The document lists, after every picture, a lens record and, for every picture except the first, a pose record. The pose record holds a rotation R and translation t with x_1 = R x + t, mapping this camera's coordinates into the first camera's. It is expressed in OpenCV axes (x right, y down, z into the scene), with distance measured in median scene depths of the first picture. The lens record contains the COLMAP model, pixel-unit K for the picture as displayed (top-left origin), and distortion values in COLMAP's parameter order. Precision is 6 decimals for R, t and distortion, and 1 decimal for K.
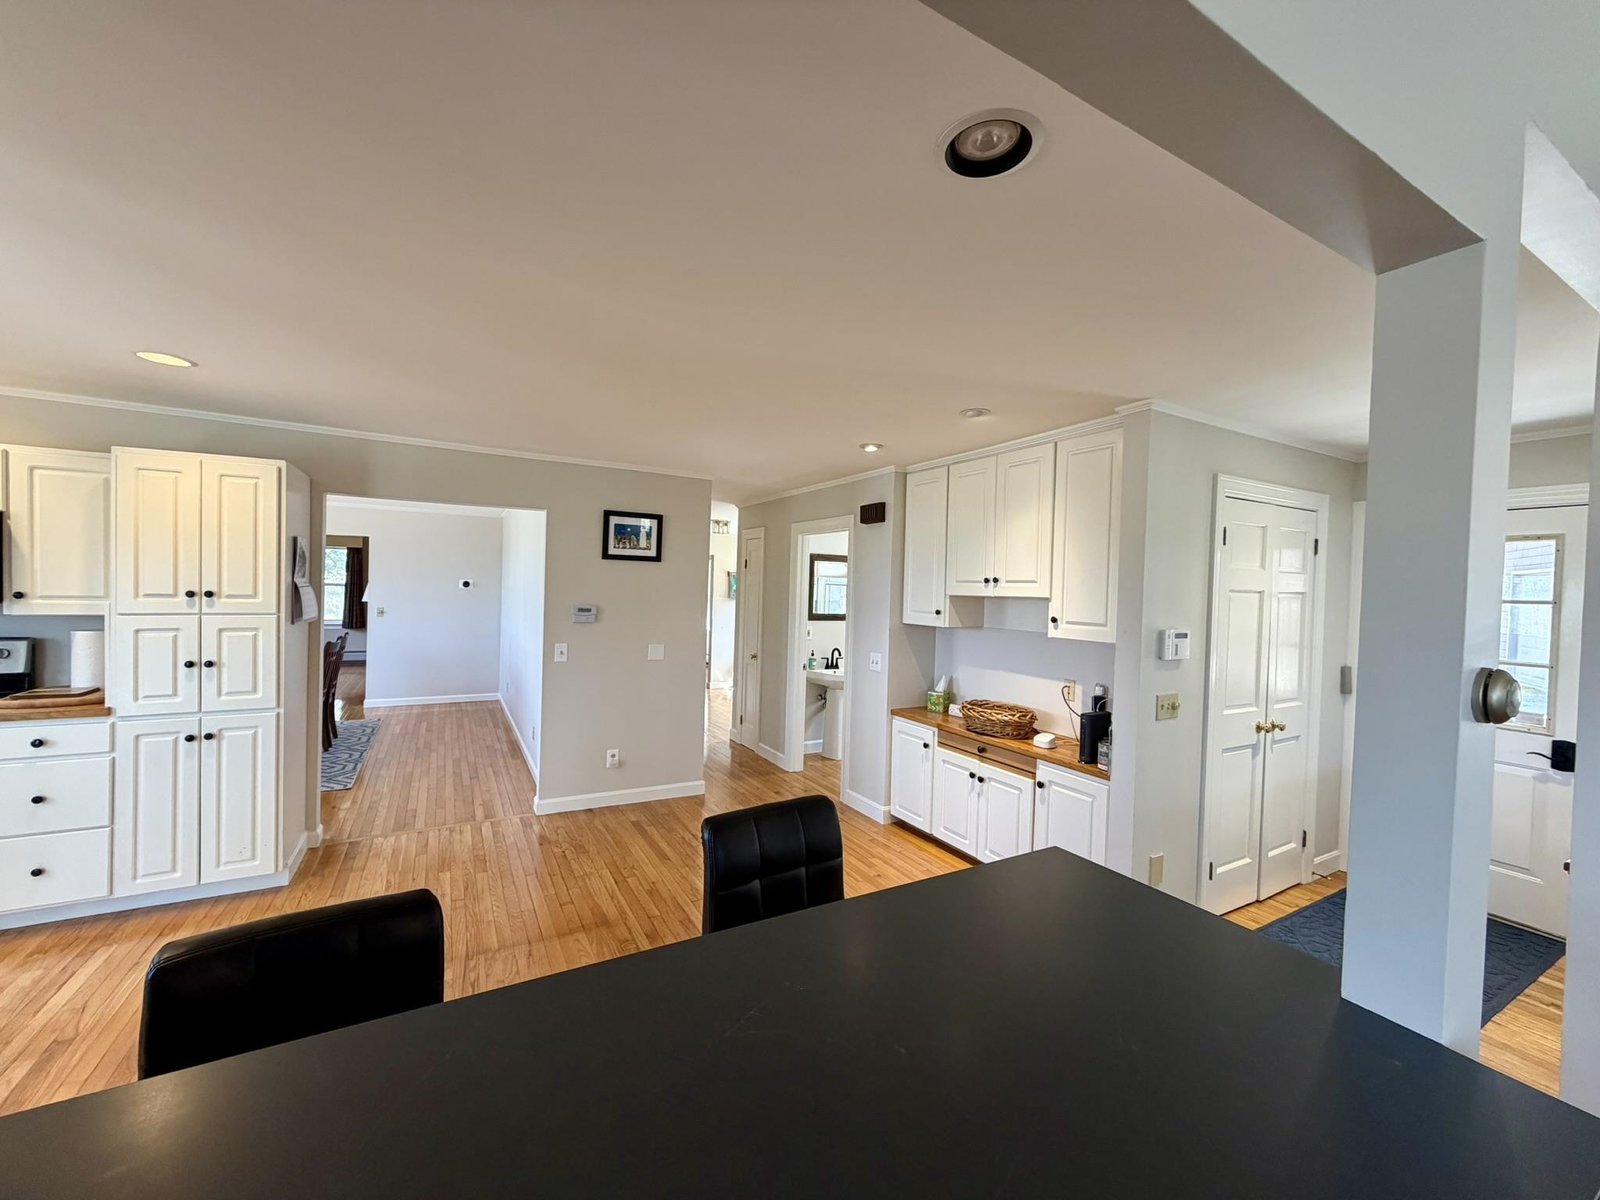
lens RADIAL K [[638.3, 0, 795.4], [0, 638.3, 598.7], [0, 0, 1]] dist [-0.000315, 0.000349]
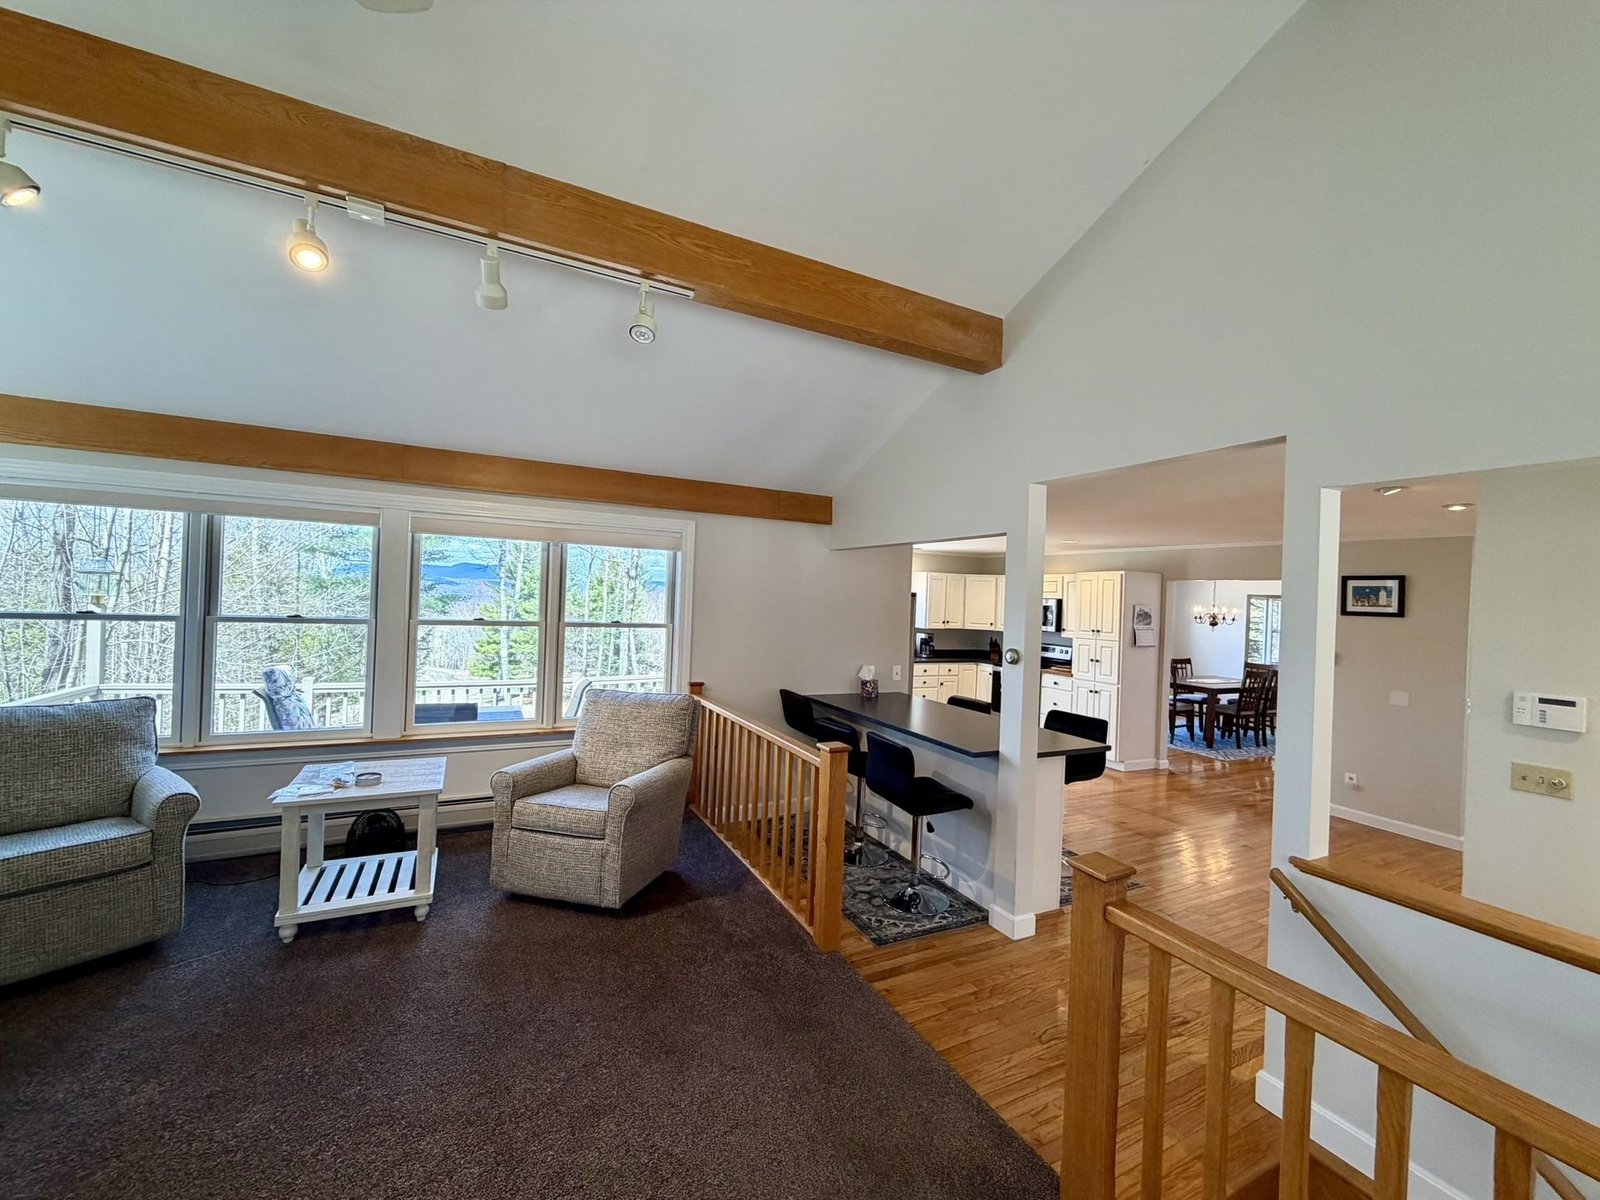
lens RADIAL K [[638.3, 0, 795.4], [0, 638.3, 598.7], [0, 0, 1]] dist [-0.000315, 0.000349]
pose [[-0.042919, -0.028469, -0.998673, 1.097391], [-0.057179, 0.998025, -0.025993, -0.001107], [0.997441, 0.055988, -0.044462, -0.011227]]
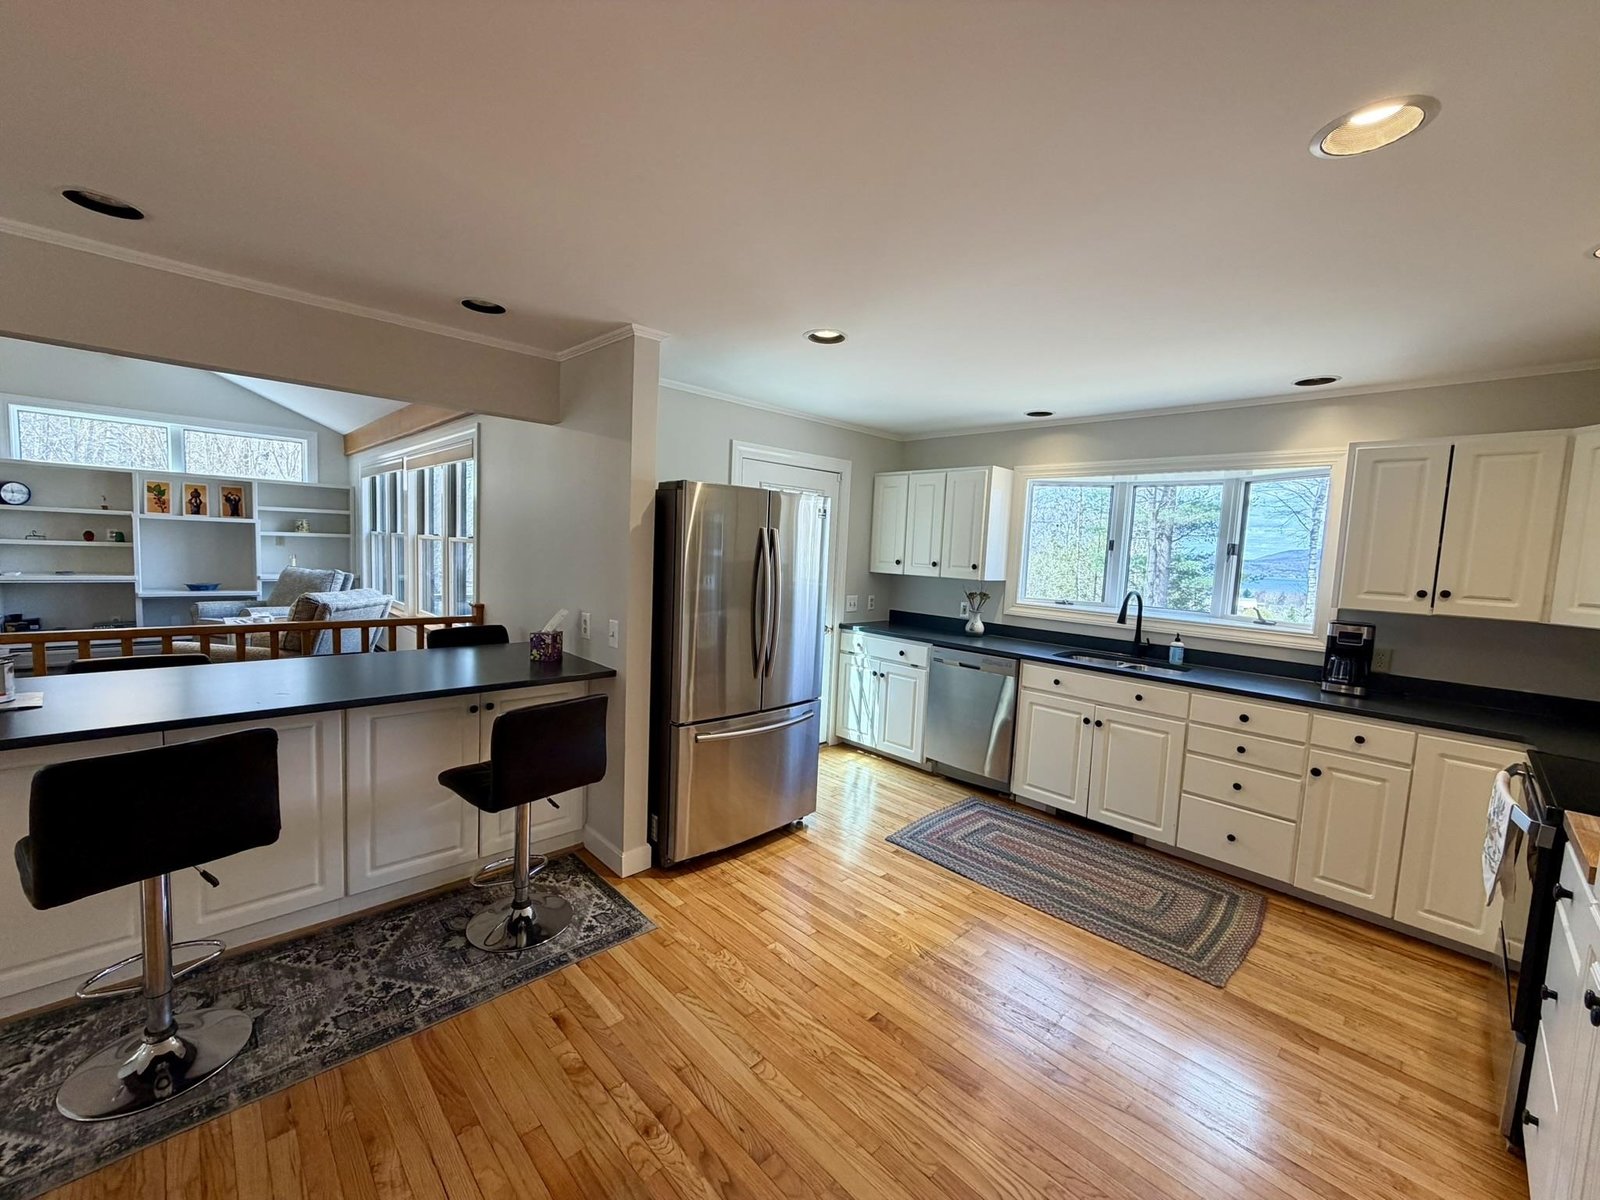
lens RADIAL K [[638.3, 0, 795.4], [0, 638.3, 598.7], [0, 0, 1]] dist [-0.000315, 0.000349]
pose [[-0.963466, -0.050437, -0.263038, -0.278982], [-0.077139, 0.992749, 0.092189, -0.012944], [0.256481, 0.109112, -0.960371, 0.896655]]
